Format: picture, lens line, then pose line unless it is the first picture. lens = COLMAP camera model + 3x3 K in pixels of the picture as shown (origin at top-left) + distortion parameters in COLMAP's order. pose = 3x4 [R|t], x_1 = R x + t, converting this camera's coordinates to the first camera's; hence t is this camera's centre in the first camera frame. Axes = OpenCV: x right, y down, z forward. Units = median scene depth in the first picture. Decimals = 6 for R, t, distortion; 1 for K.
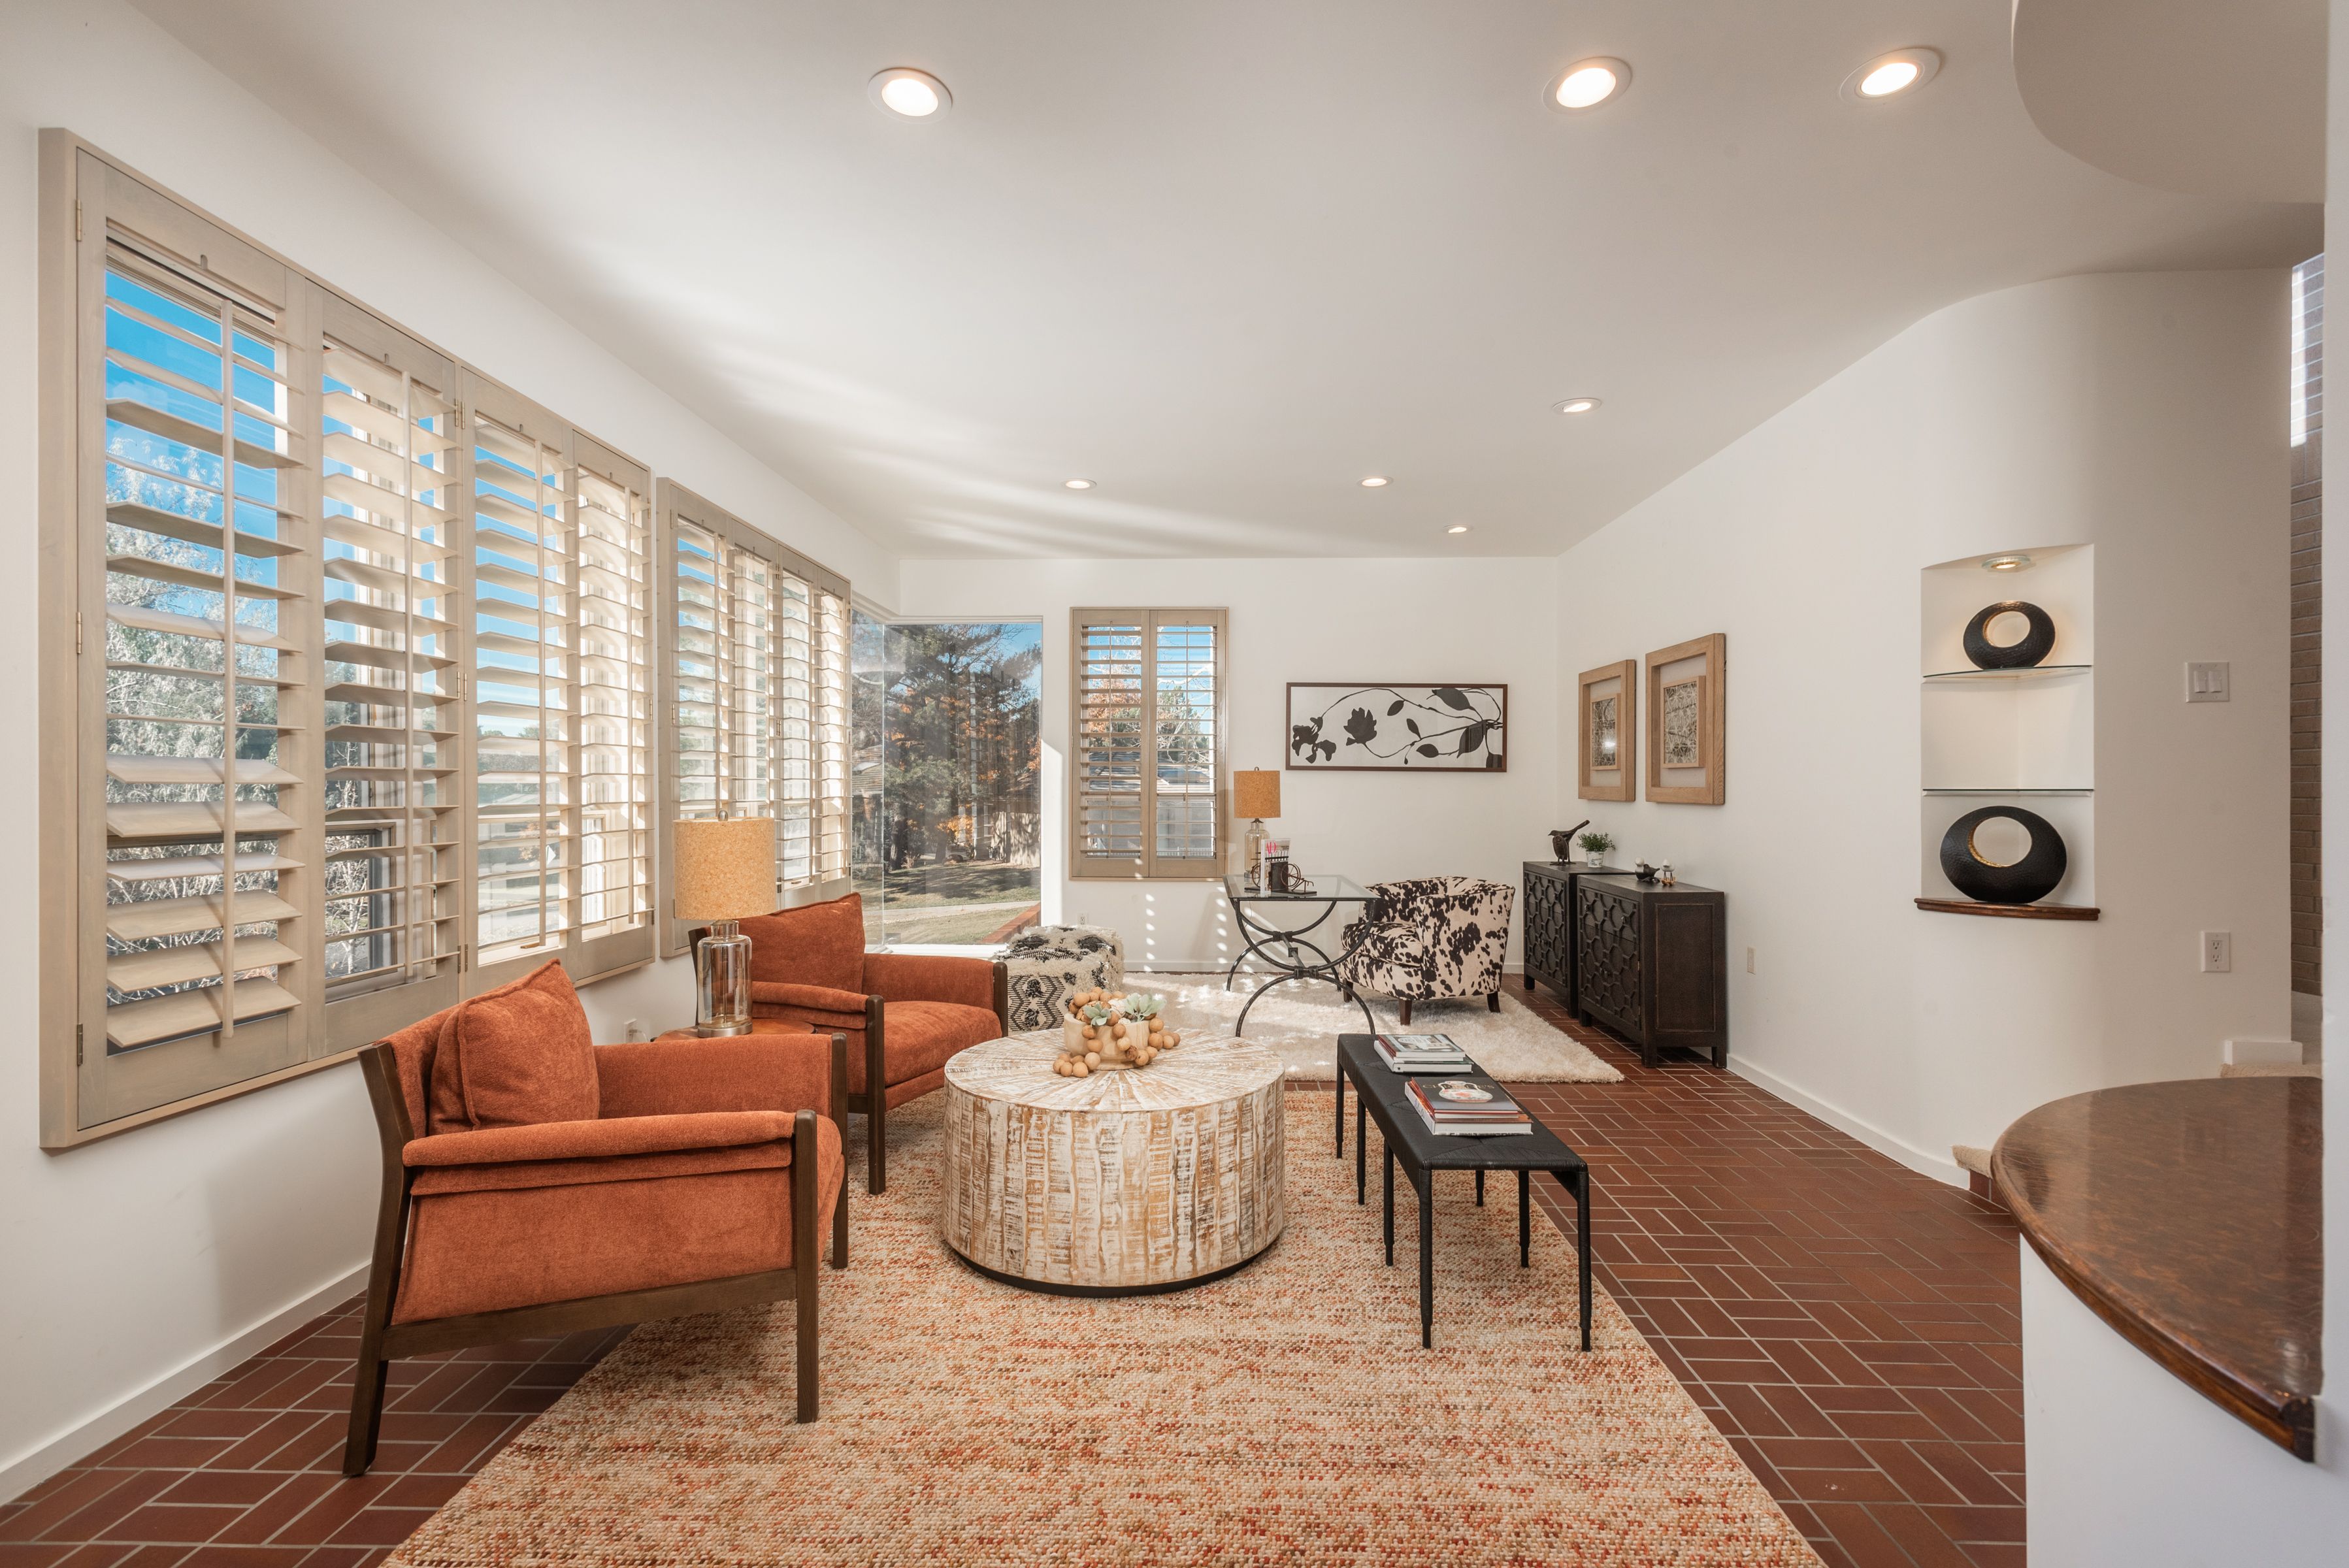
lens RADIAL K [[1095.5, 0, 1173.7], [0, 1095.5, 793.1], [0, 0, 1]] dist [0.015335, -0.003014]
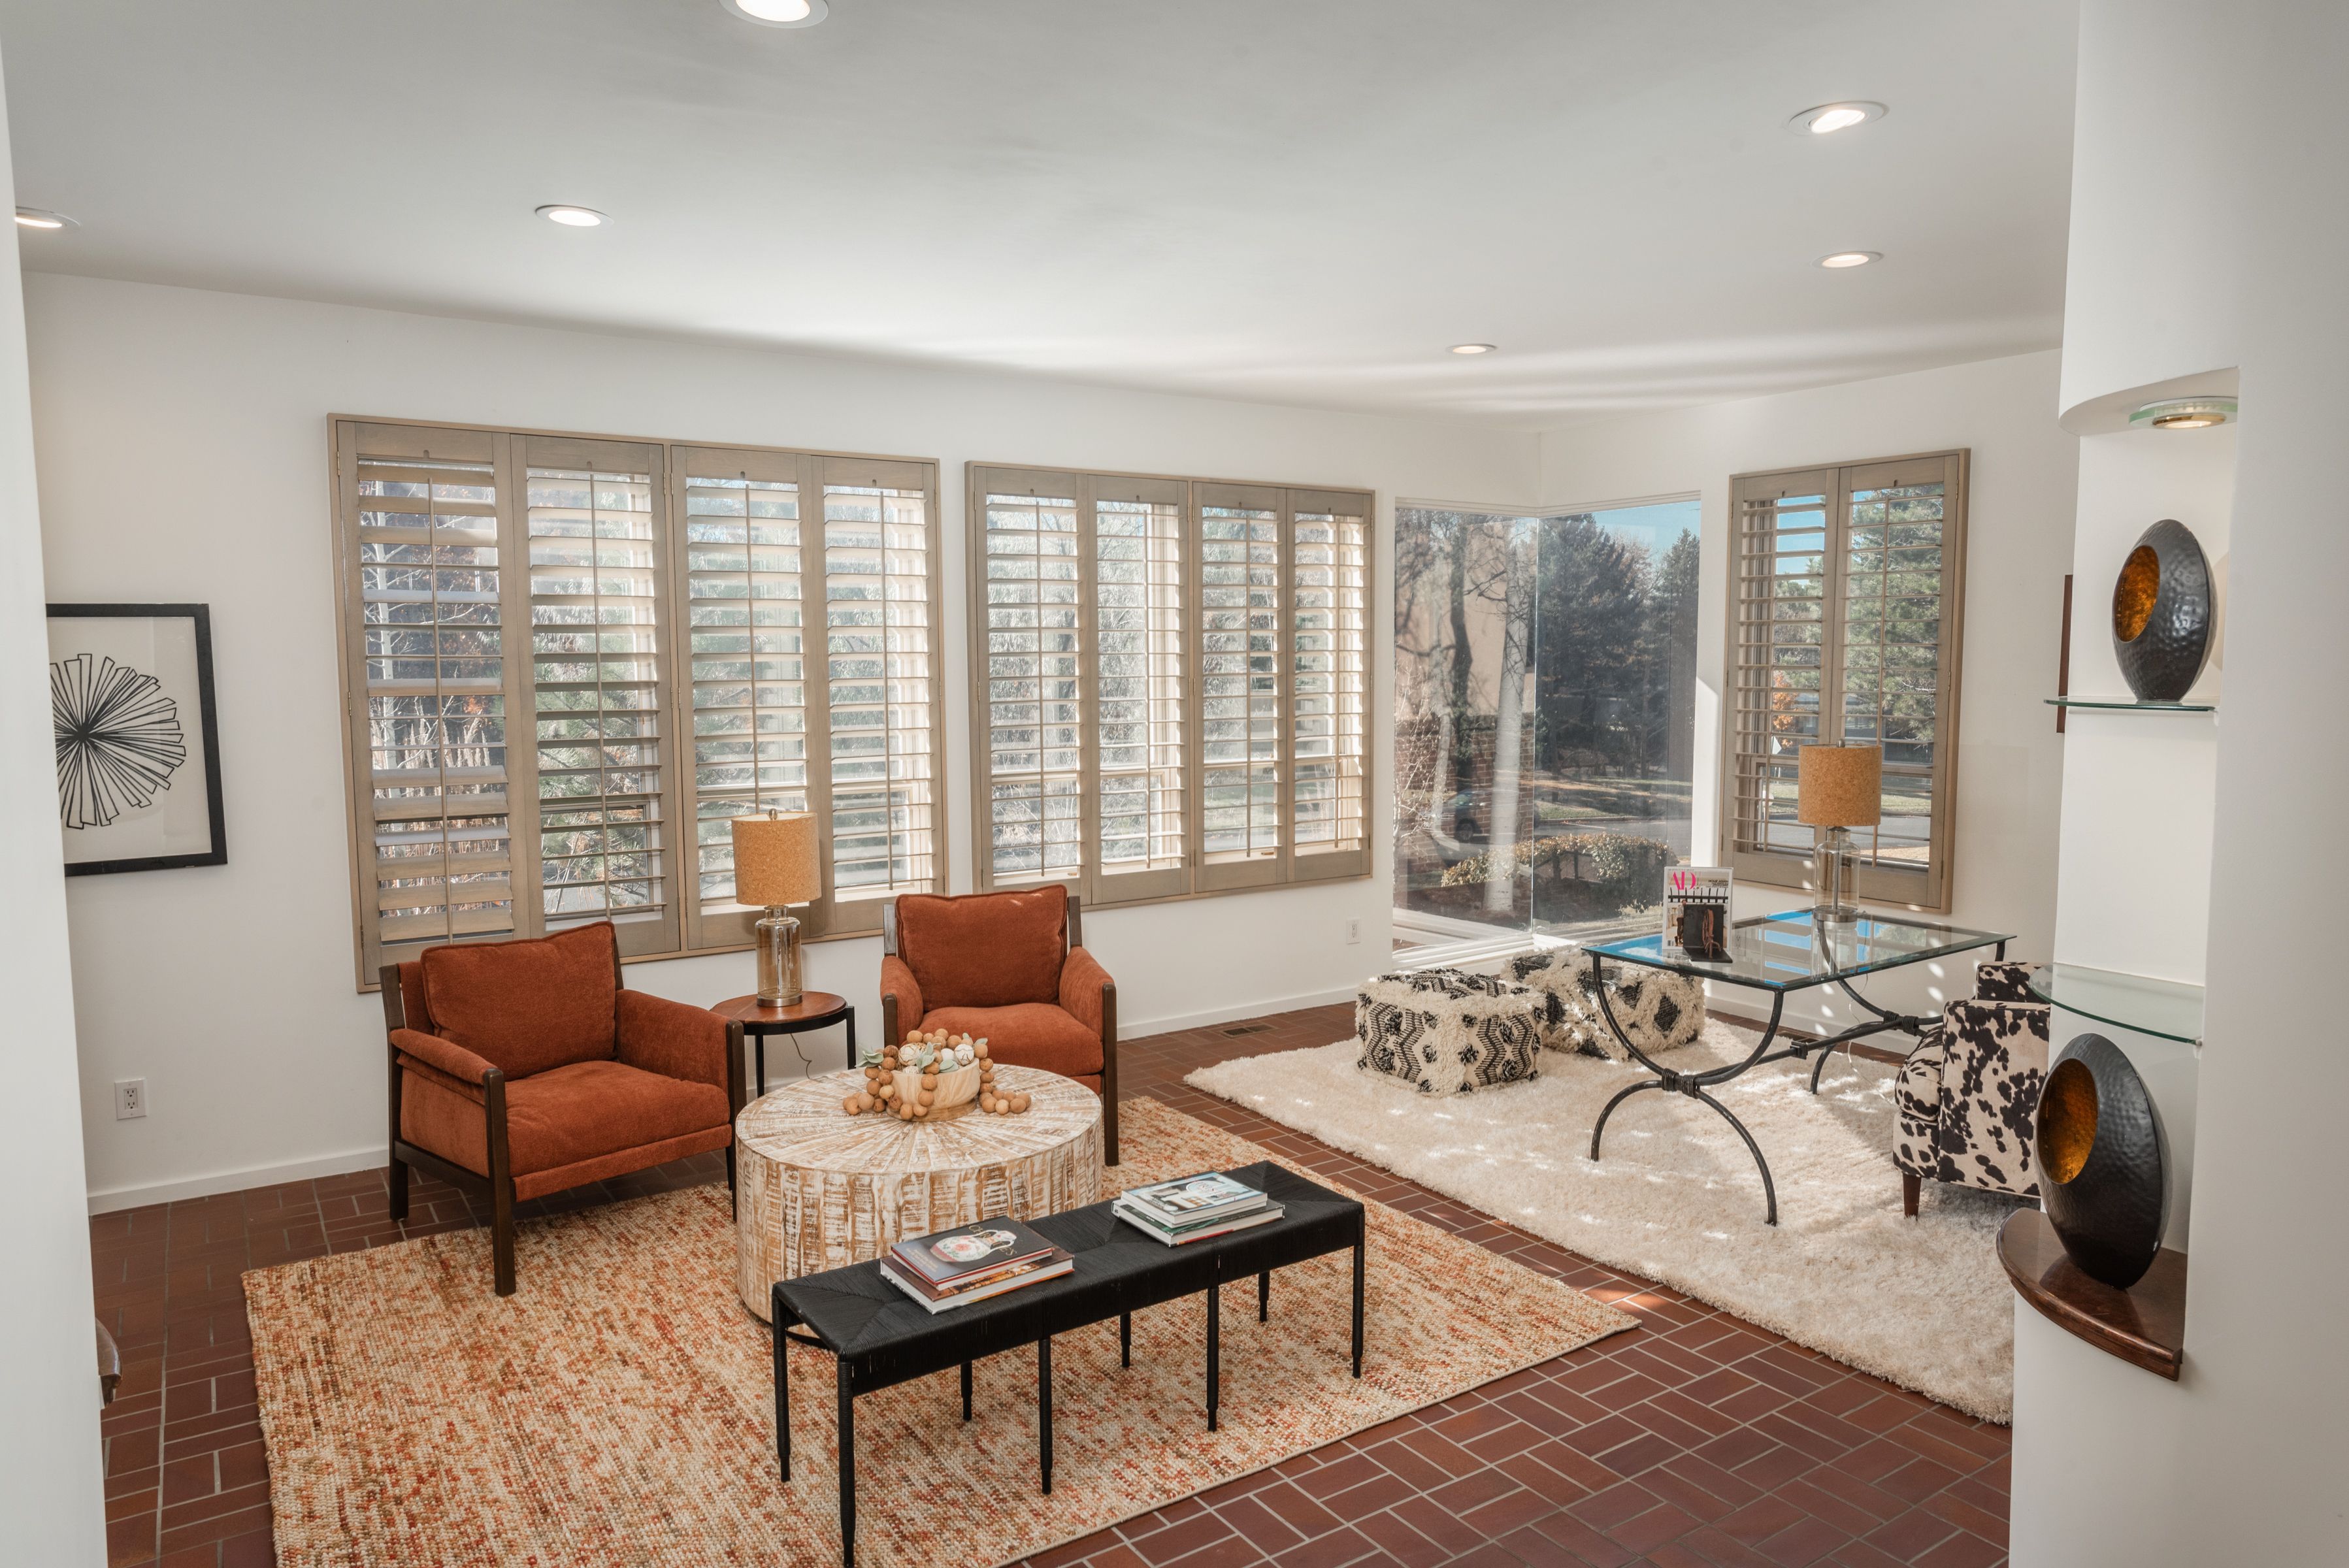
lens RADIAL K [[1500.0, 0, 1179.7], [0, 1500.0, 776.1], [0, 0, 1]] dist [-0.015556, 0.000906]
pose [[0.578402, 0.065631, -0.813107, 0.612245], [0.000434, 0.996733, 0.080762, -0.080023], [0.815752, -0.047066, 0.576484, 0.254106]]
